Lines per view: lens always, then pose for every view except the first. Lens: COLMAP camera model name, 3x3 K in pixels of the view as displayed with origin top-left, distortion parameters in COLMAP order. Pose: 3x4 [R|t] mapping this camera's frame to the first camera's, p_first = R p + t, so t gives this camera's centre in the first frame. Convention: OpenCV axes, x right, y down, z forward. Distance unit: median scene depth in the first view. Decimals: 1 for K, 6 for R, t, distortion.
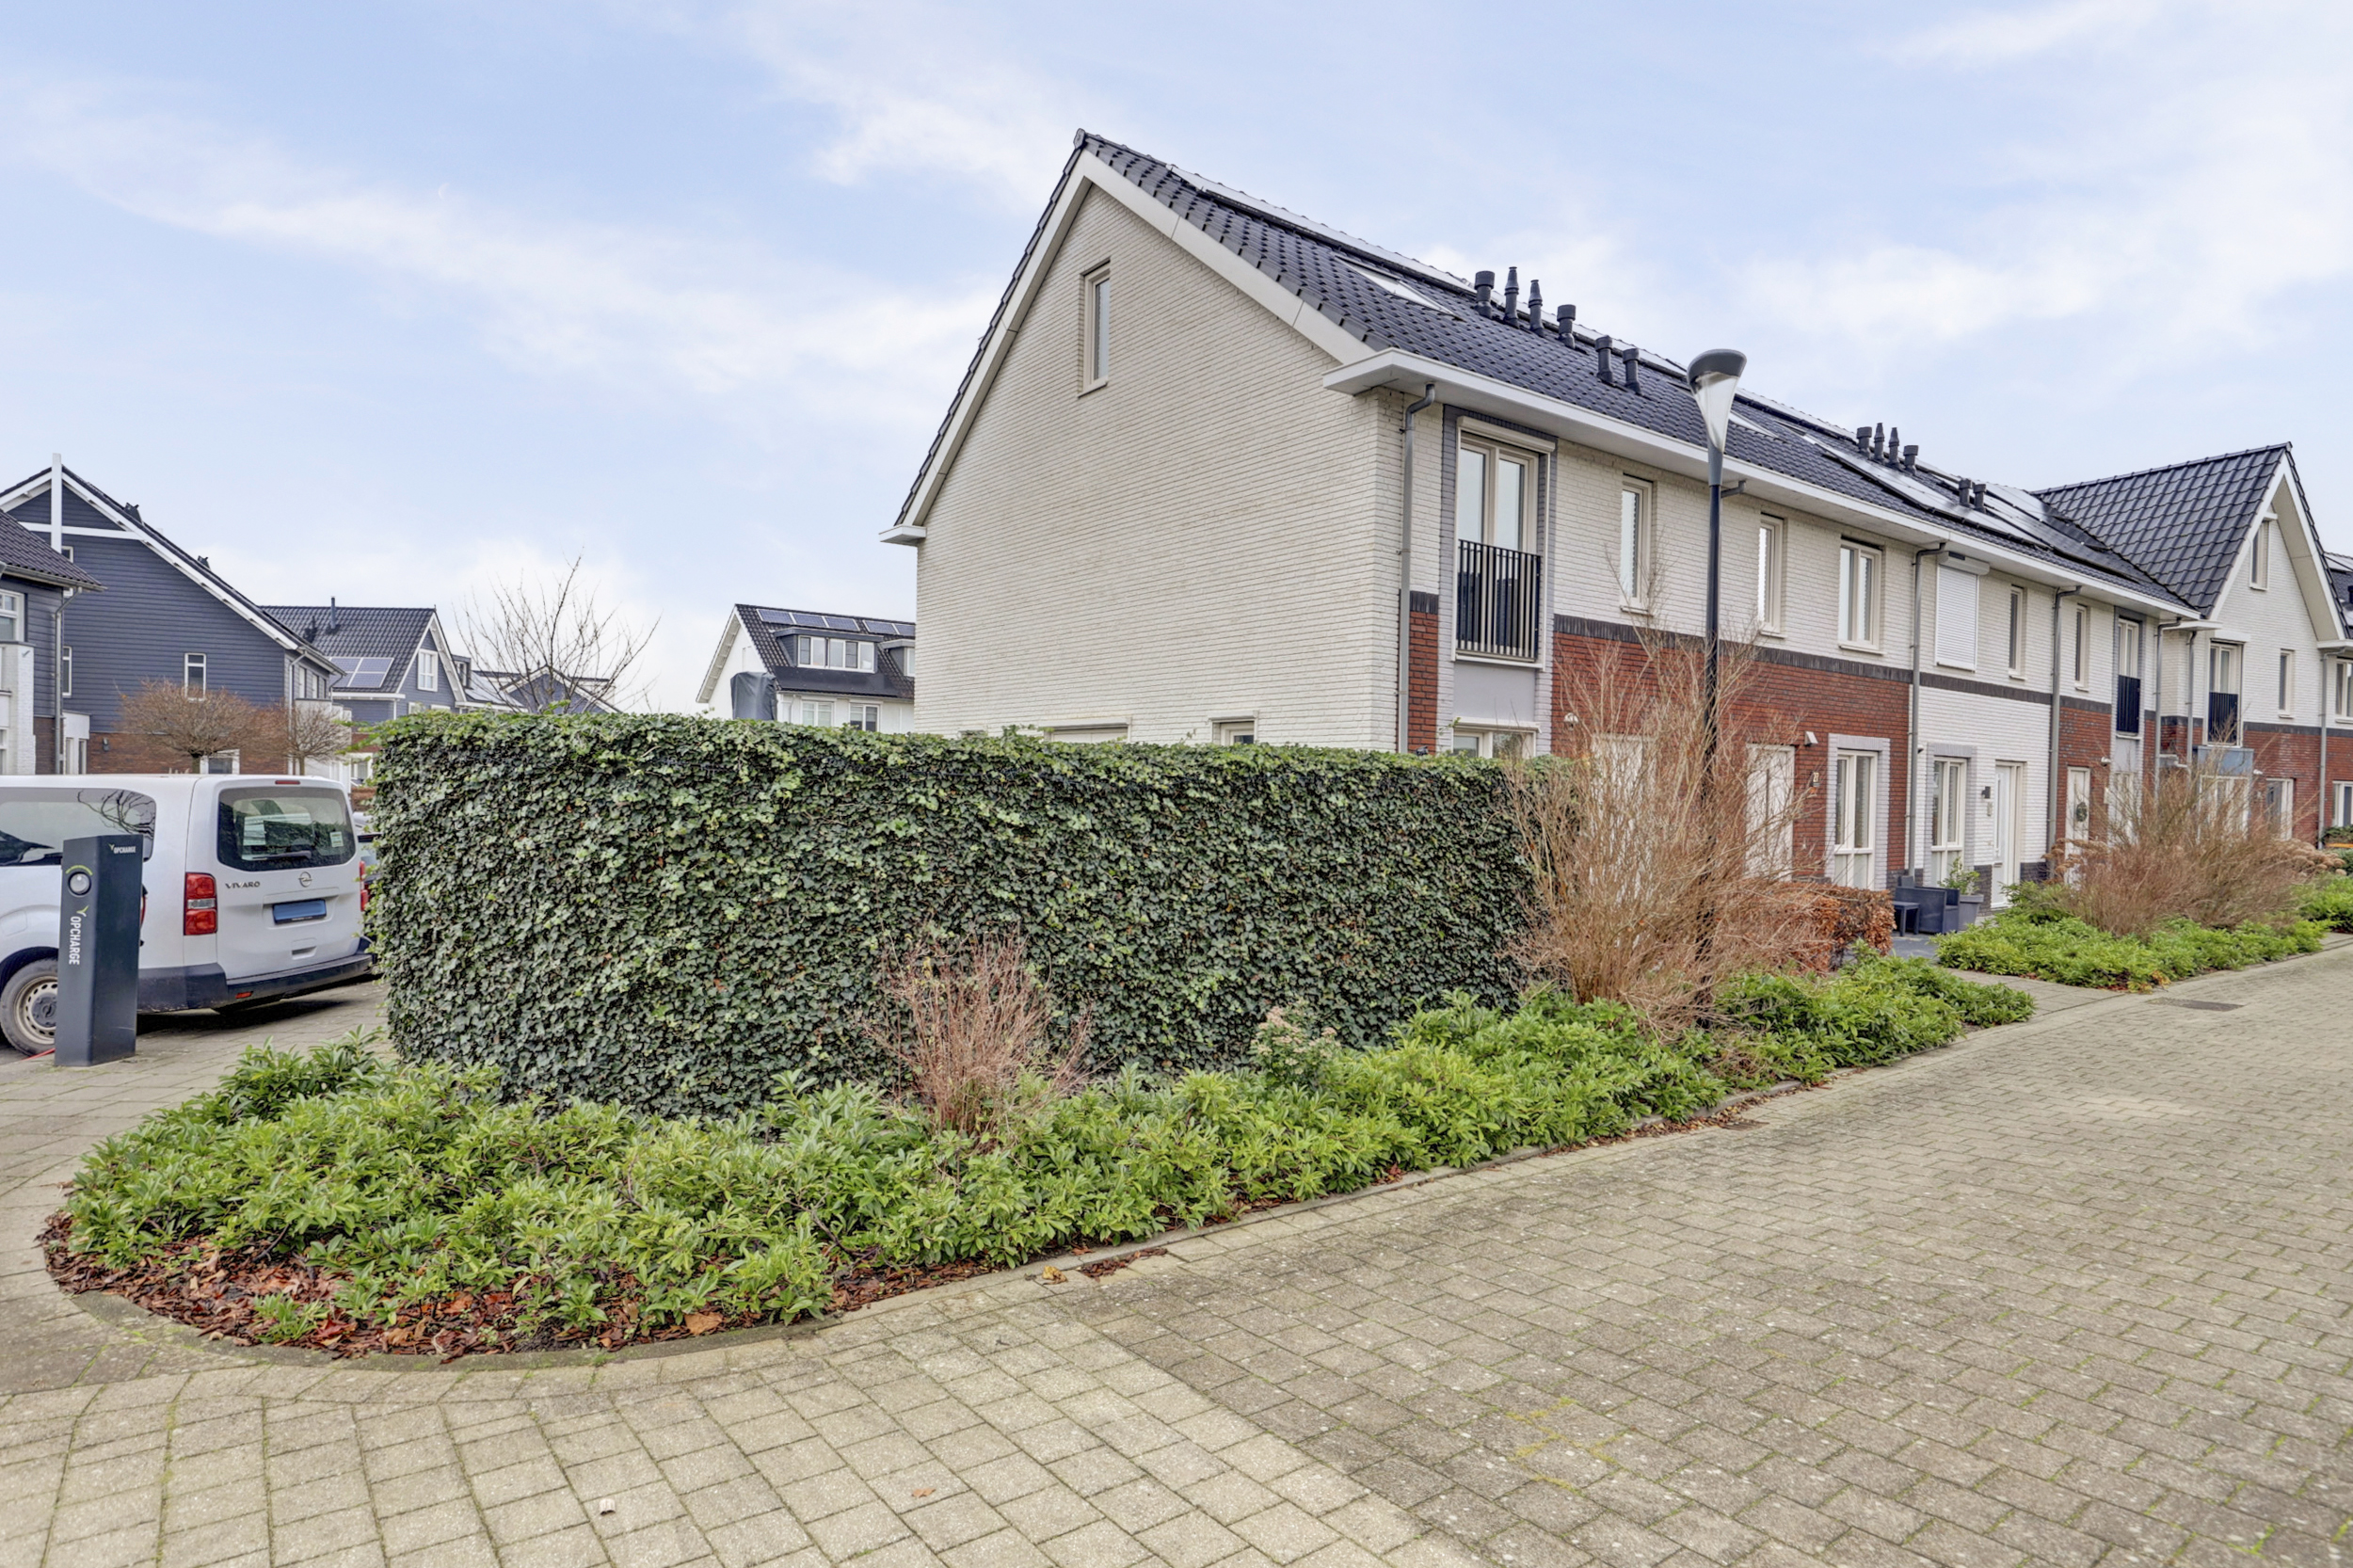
lens RADIAL K [[1262.9, 0, 1168.8], [0, 1262.9, 815.2], [0, 0, 1]] dist [-0.003161, -0.000246]
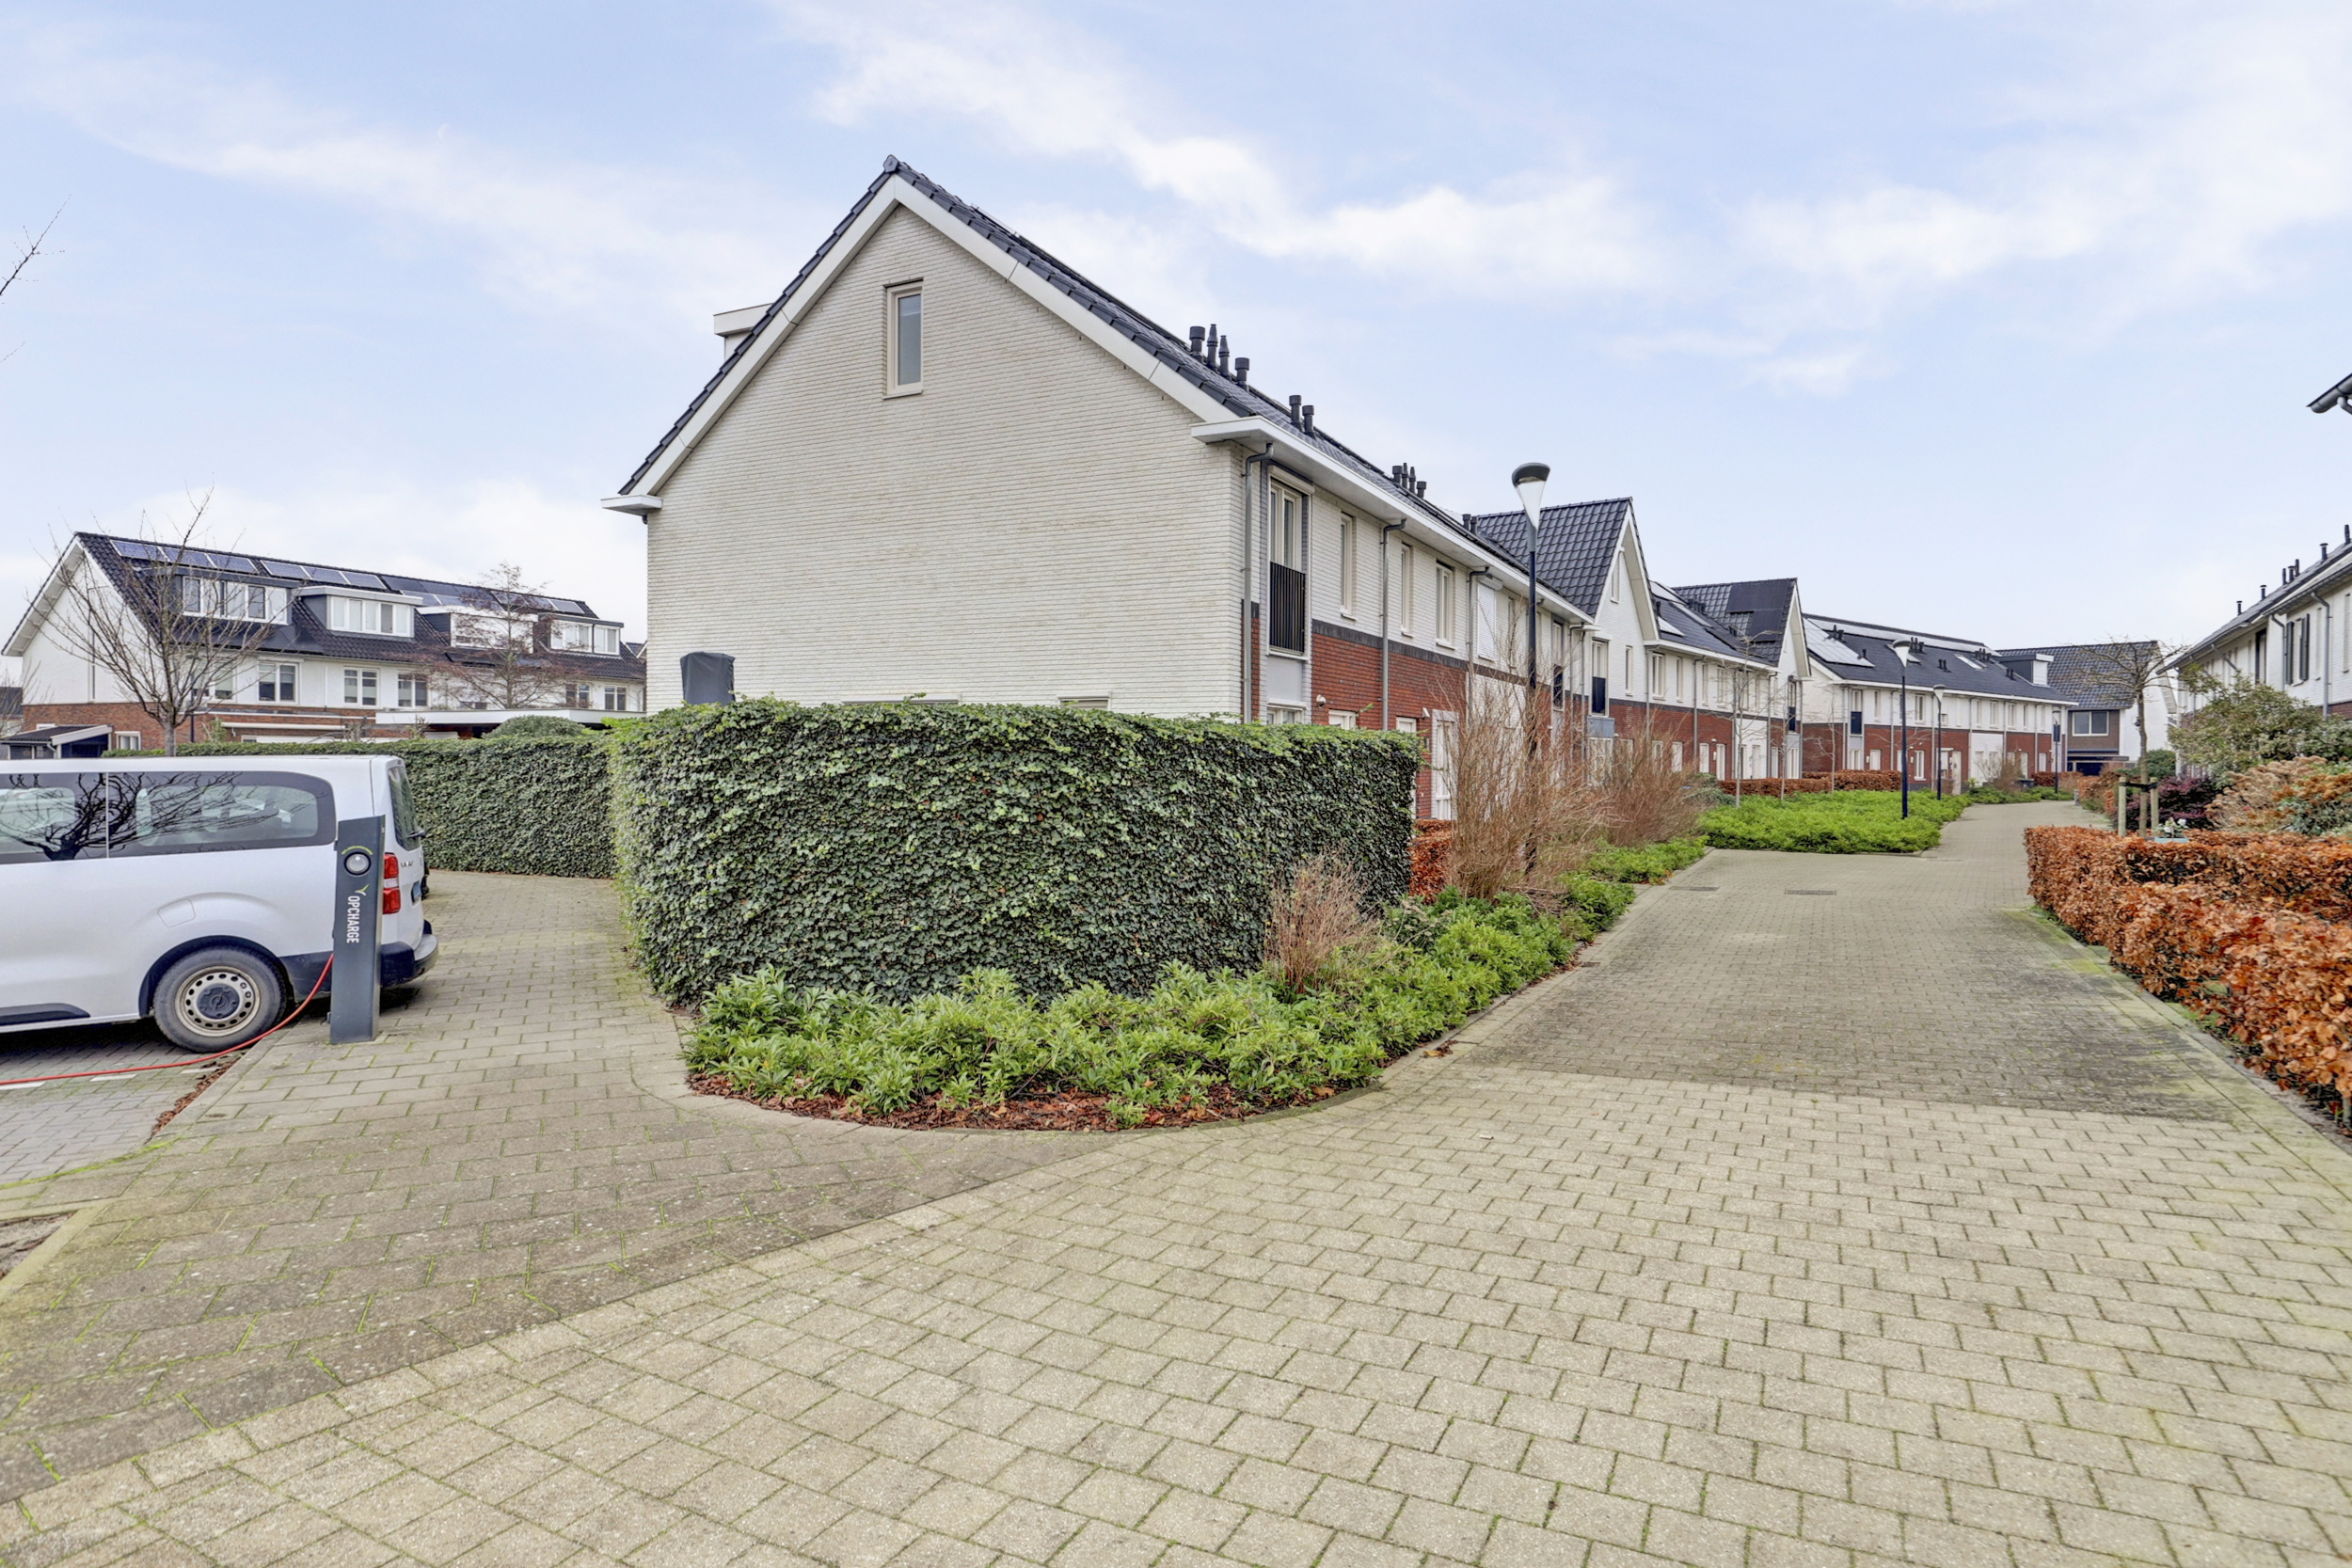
lens RADIAL K [[1289.6, 0, 1176.0], [0, 1289.6, 784.0], [0, 0, 1]] dist [-0.000244, -0.000353]
pose [[0.901157, -0.022134, 0.432928, -0.341234], [0.021389, 0.999749, 0.006592, -0.001565], [-0.432965, 0.003320, 0.901405, -0.111465]]
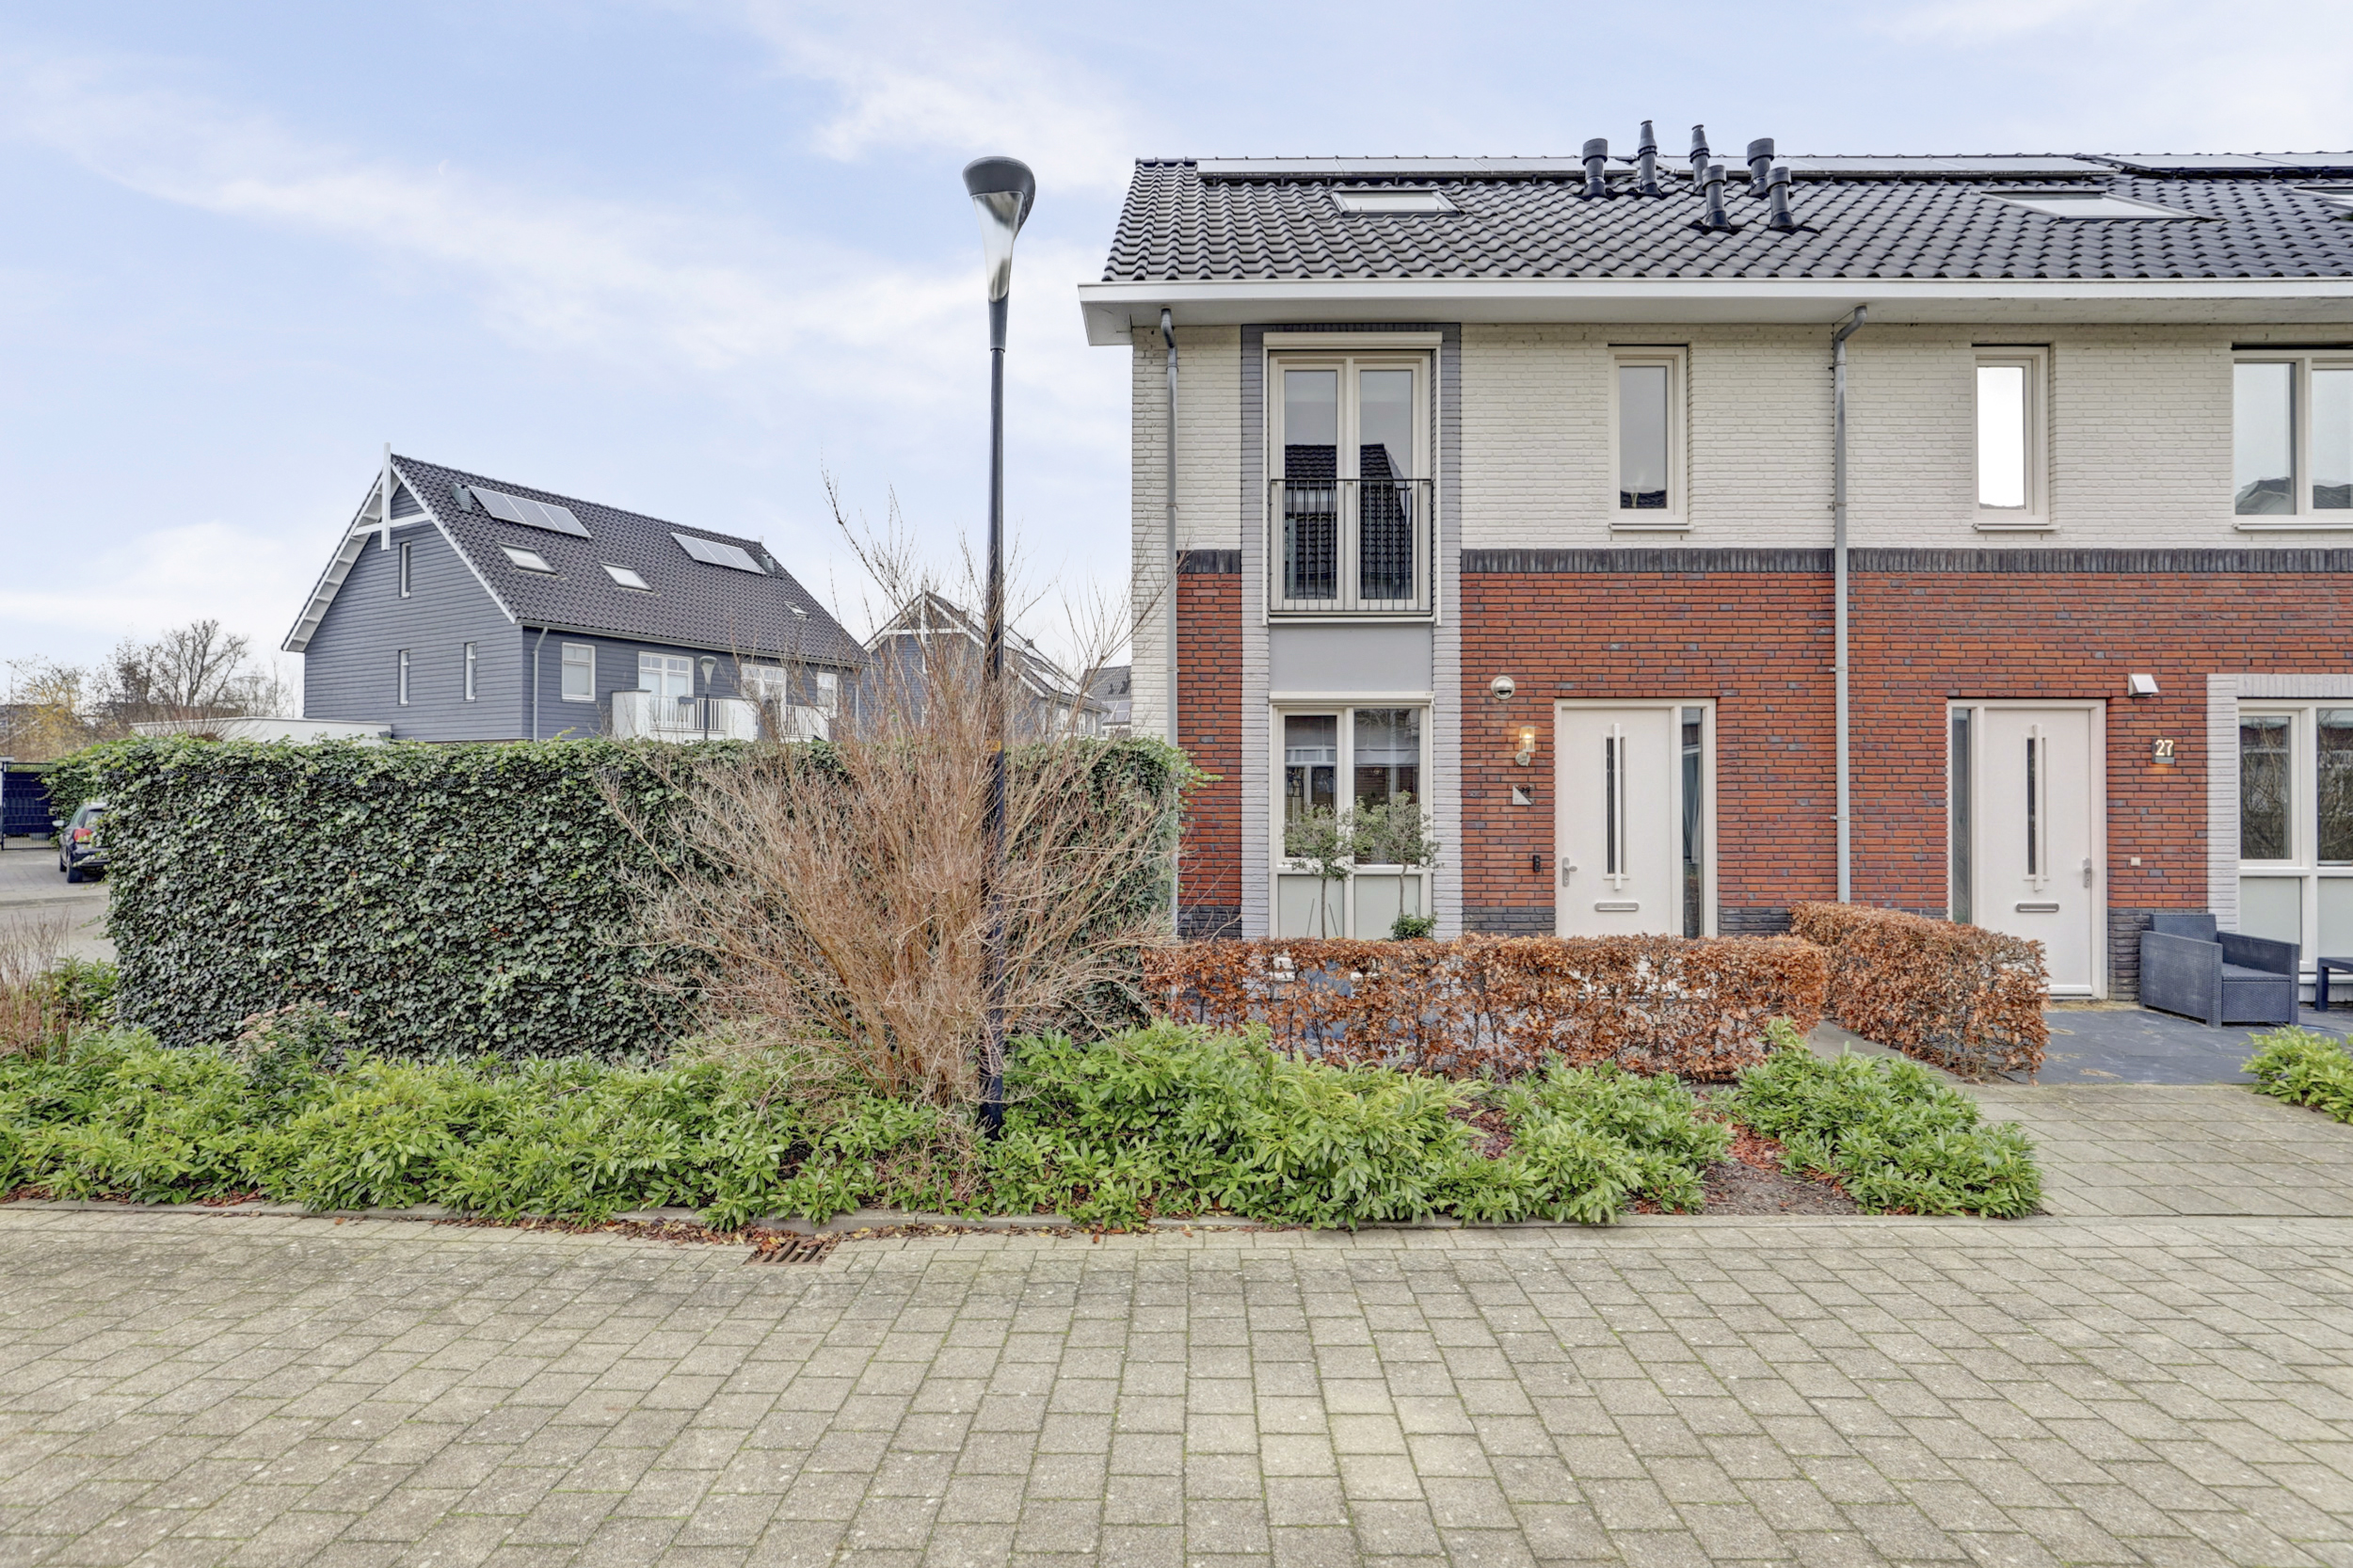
lens RADIAL K [[1066.1, 0, 1176.5], [0, 1066.1, 784.0], [0, 0, 1]] dist [-0.002597, -0.000579]
pose [[0.789314, -0.015094, -0.613805, 0.499679], [-0.000521, 0.999681, -0.025254, 0.000644], [0.613990, 0.020253, 0.789054, 0.334413]]
